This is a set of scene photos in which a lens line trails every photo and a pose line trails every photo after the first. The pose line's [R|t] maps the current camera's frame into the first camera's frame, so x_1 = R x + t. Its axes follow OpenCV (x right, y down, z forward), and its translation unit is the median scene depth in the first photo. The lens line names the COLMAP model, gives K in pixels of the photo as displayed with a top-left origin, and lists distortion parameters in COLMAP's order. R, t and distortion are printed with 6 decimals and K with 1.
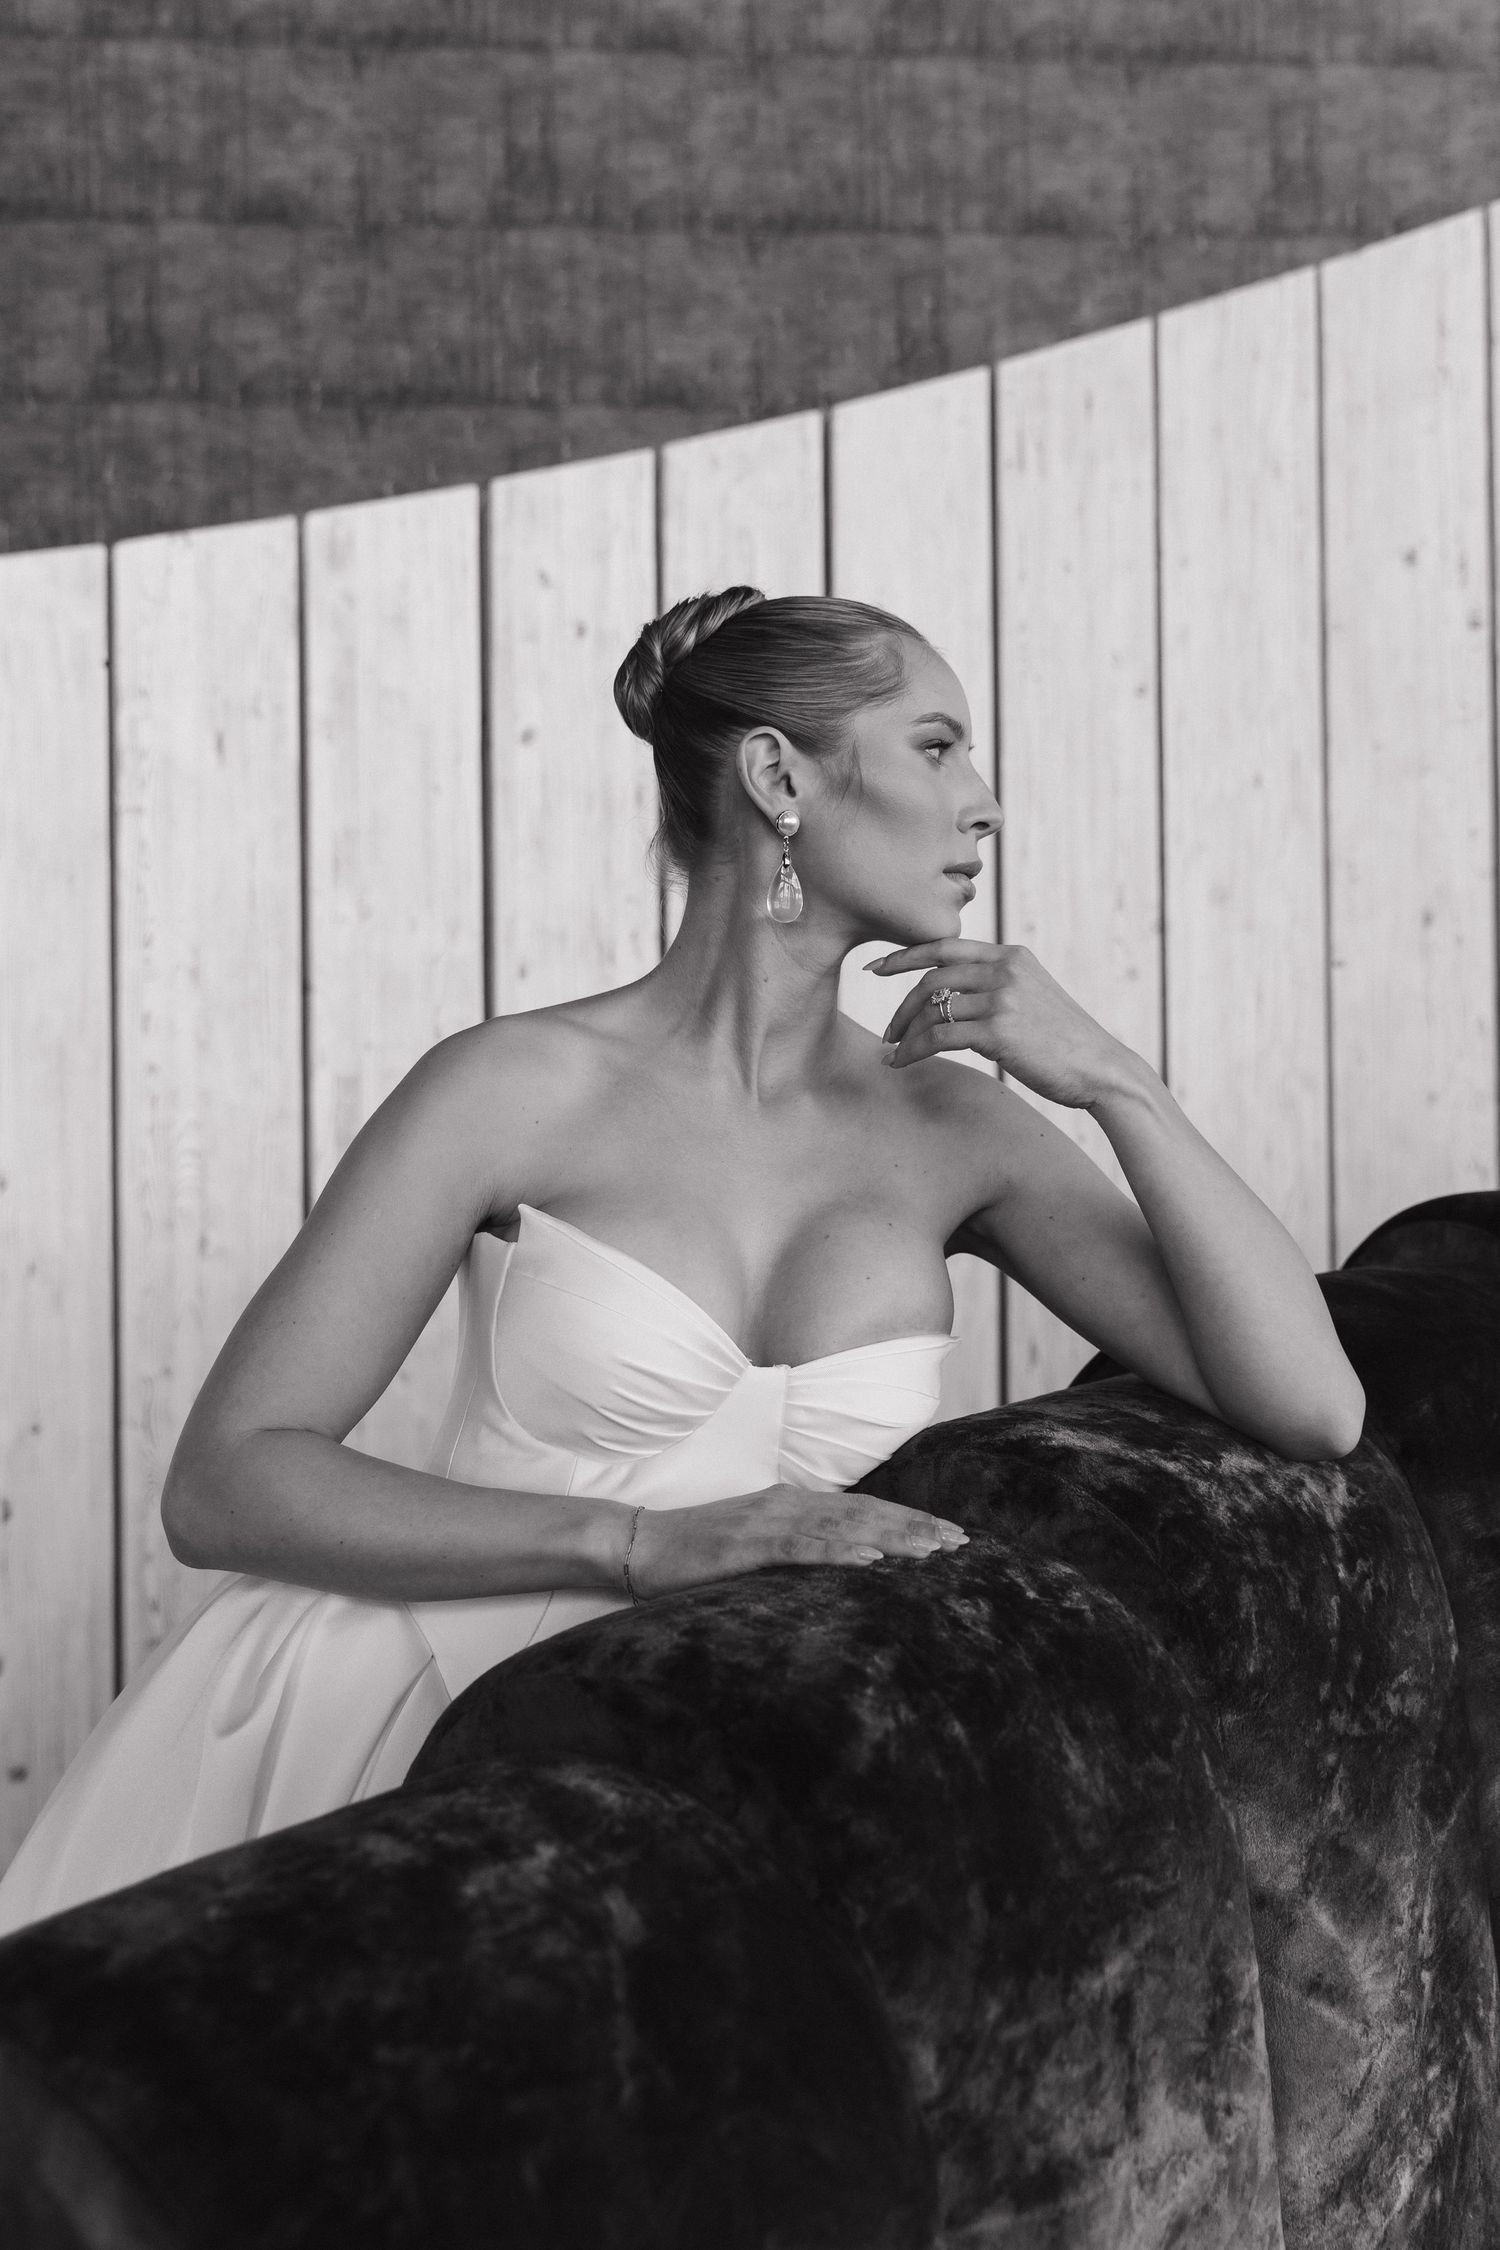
lens RADIAL K [[2008.1, 0, 782.2], [0, 2008.1, 1041.3], [0, 0, 1]] dist [-0.000084, -0.001693]
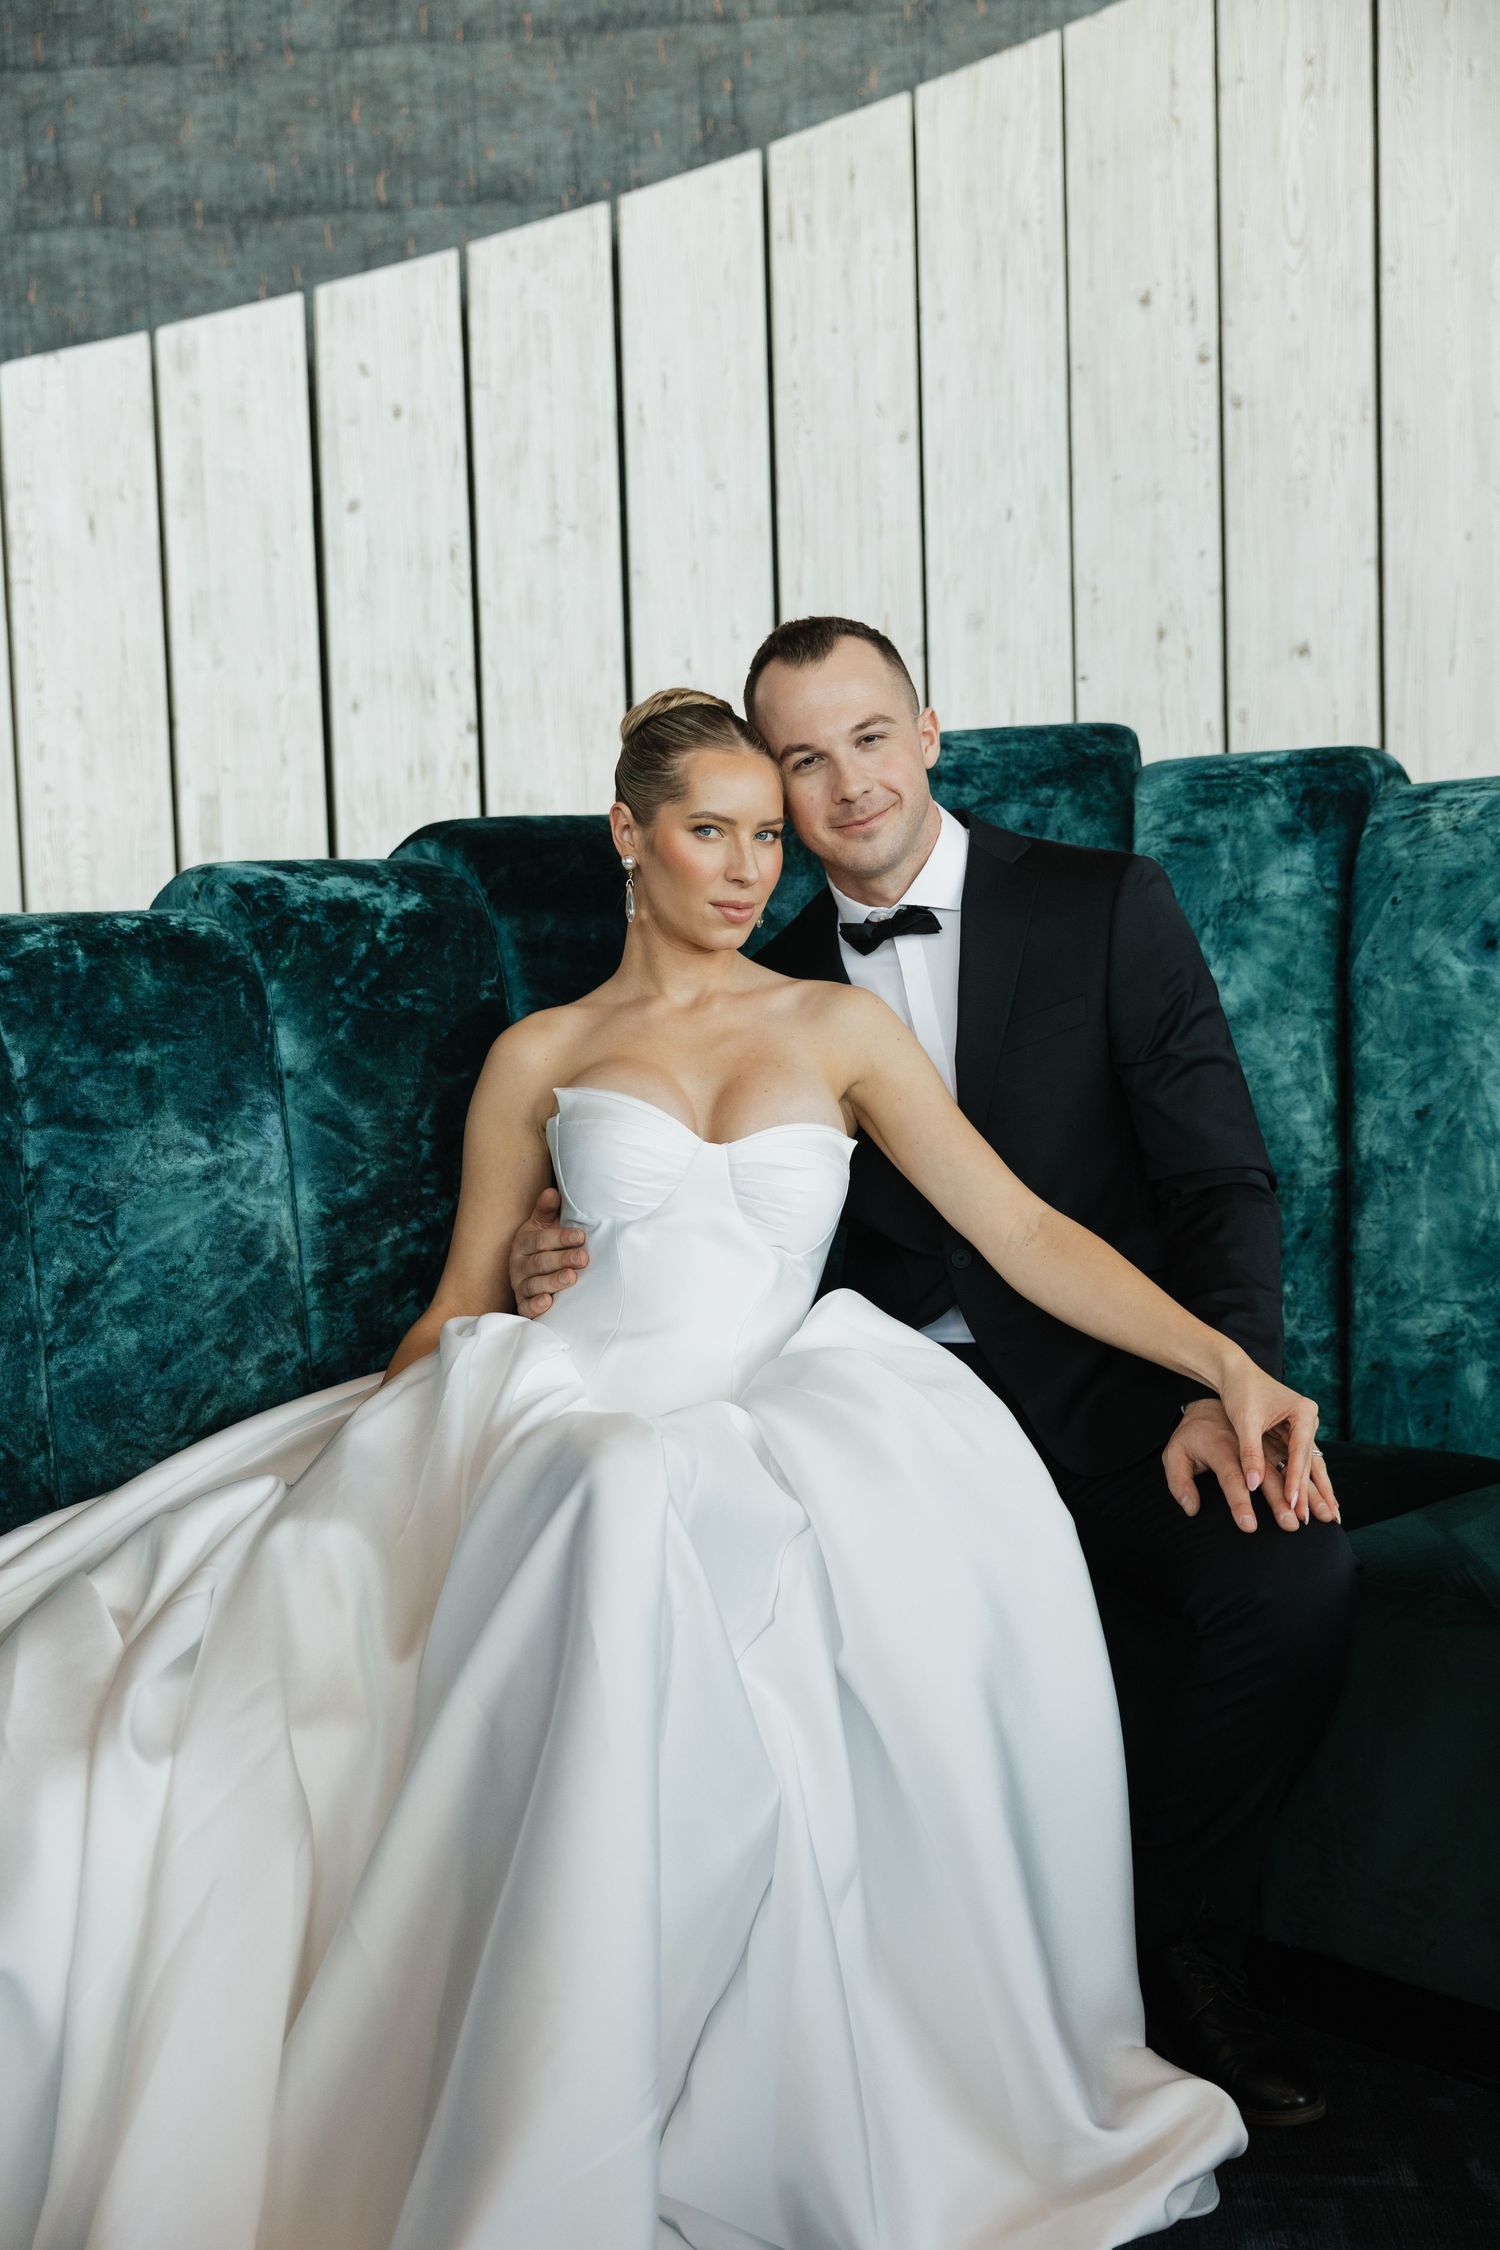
lens RADIAL K [[2510.0, 0, 750.0], [0, 2510.0, 1125.0], [0, 0, 1]] dist [-0.004547, 0.034654]
pose [[0.984340, -0.005879, -0.176184, 0.338875], [0.022441, 0.995491, 0.092159, 0.075485], [0.174848, -0.094669, 0.980034, -0.418408]]
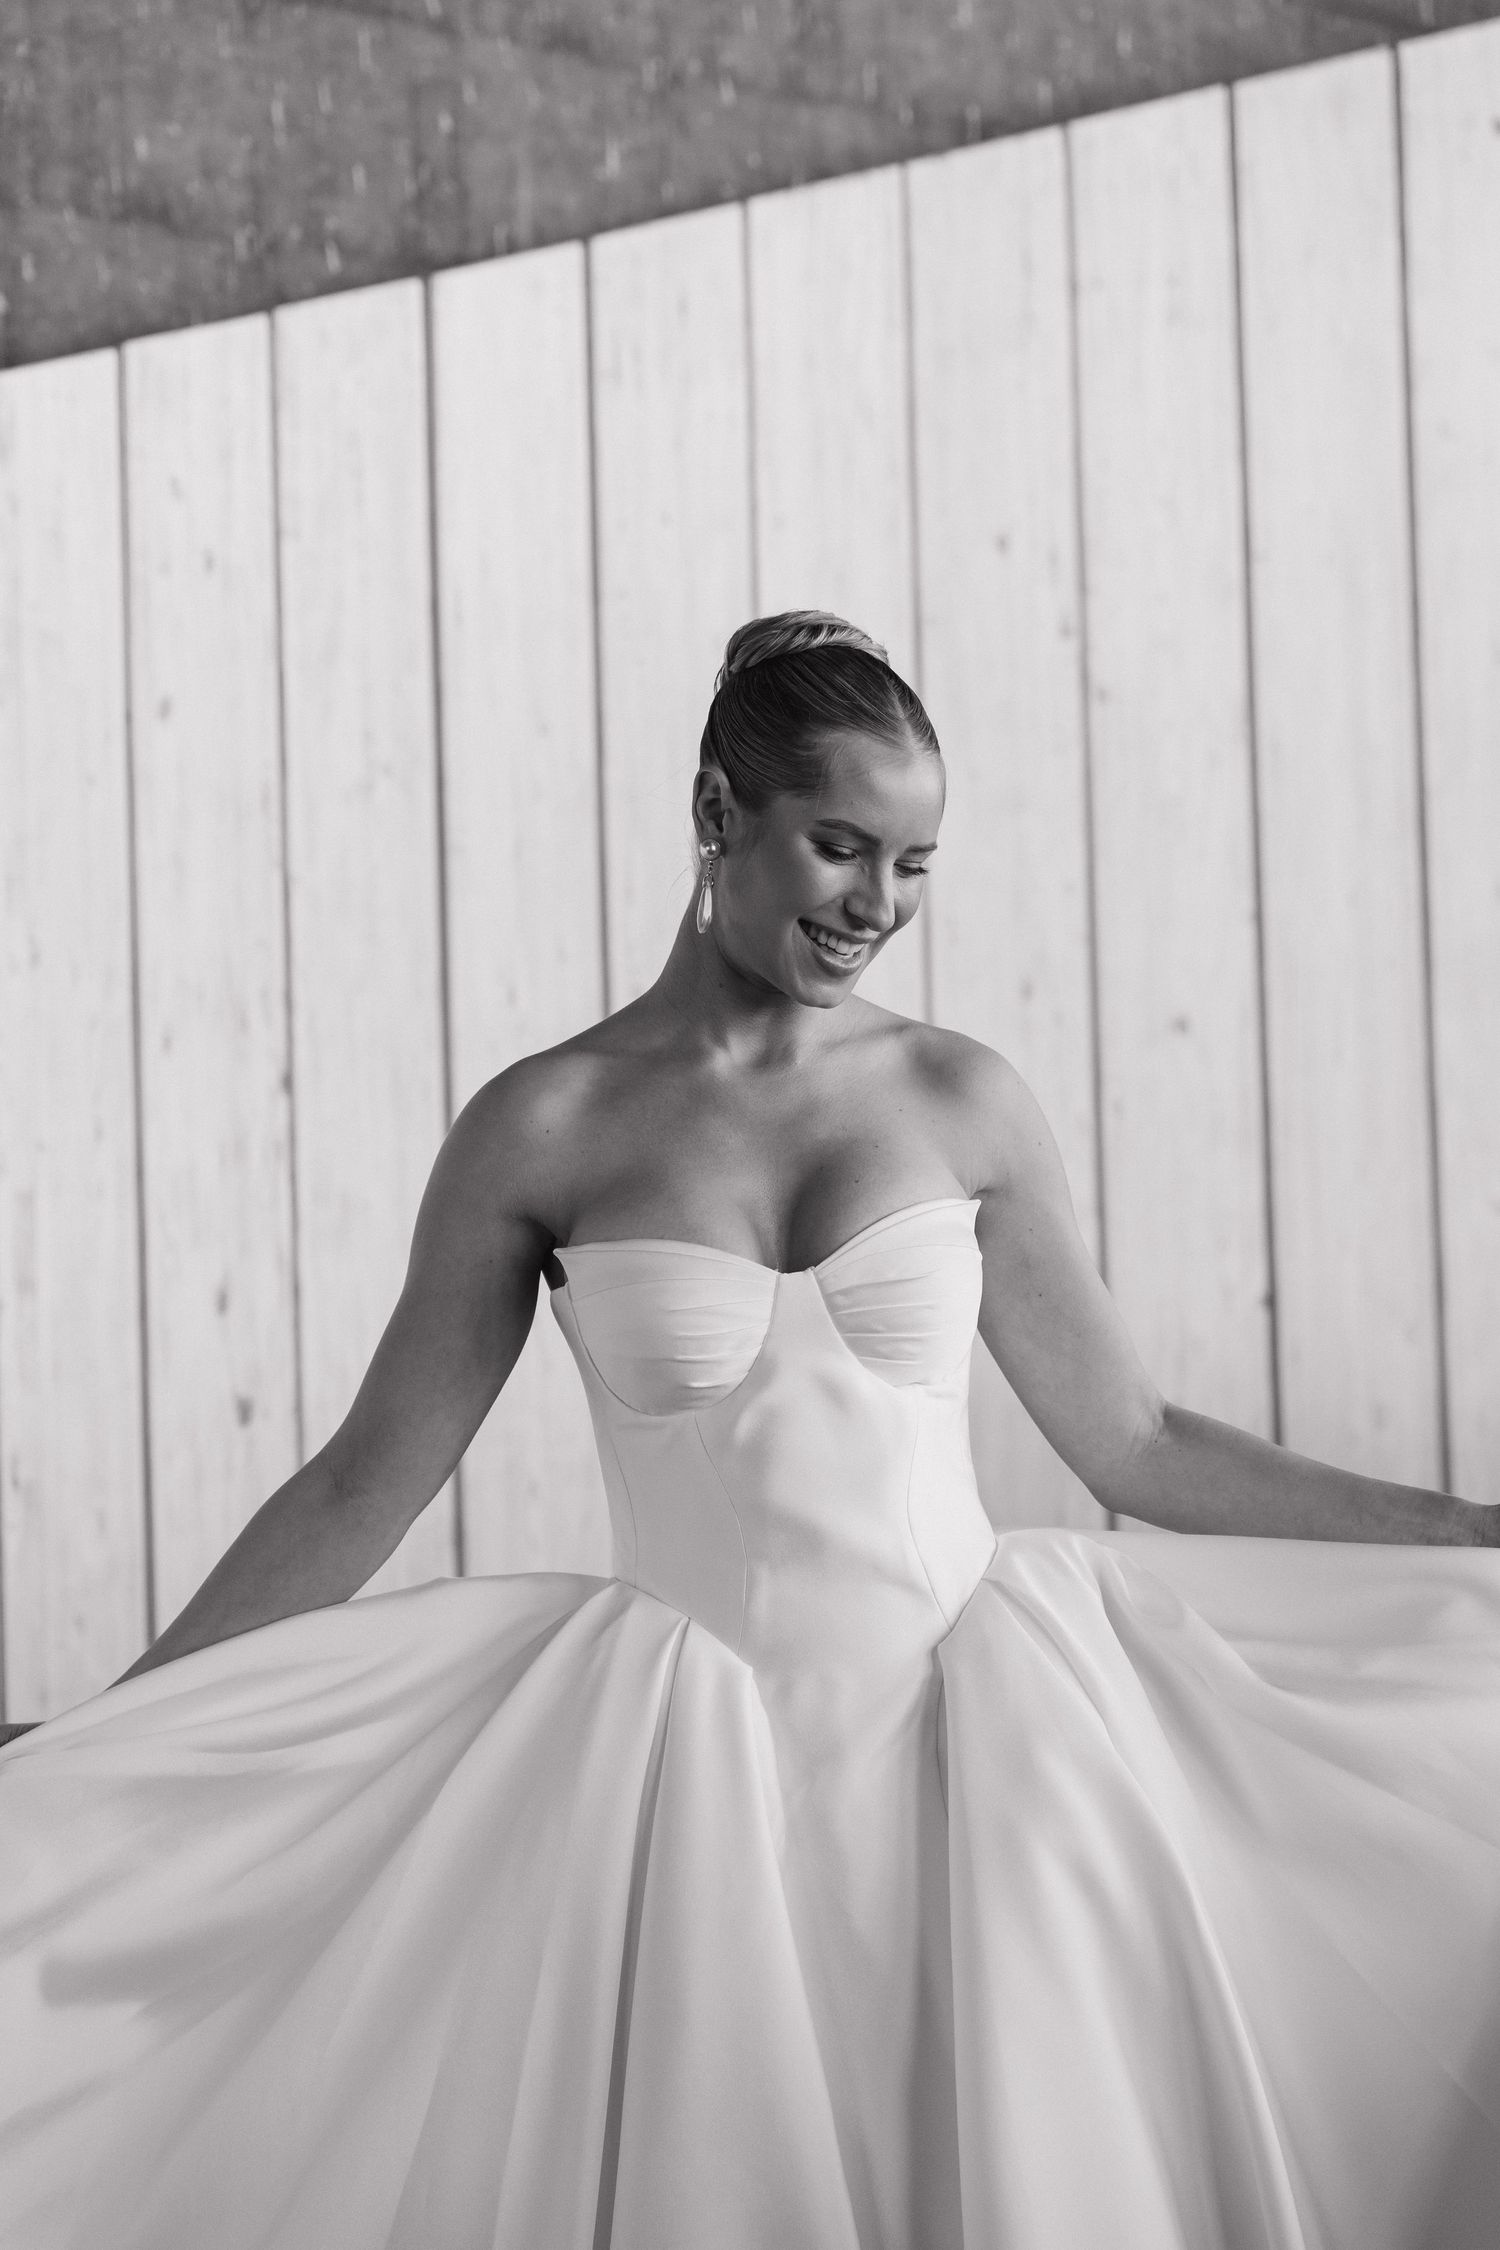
lens RADIAL K [[4304.1, 0, 750.0], [0, 4304.1, 1125.0], [0, 0, 1]] dist [-0.045729, 0.097751]
pose [[0.780202, 0.000174, 0.625527, -0.848231], [0.011707, 0.999821, -0.014880, 0.017609], [-0.625418, 0.018932, 0.780060, -0.282001]]
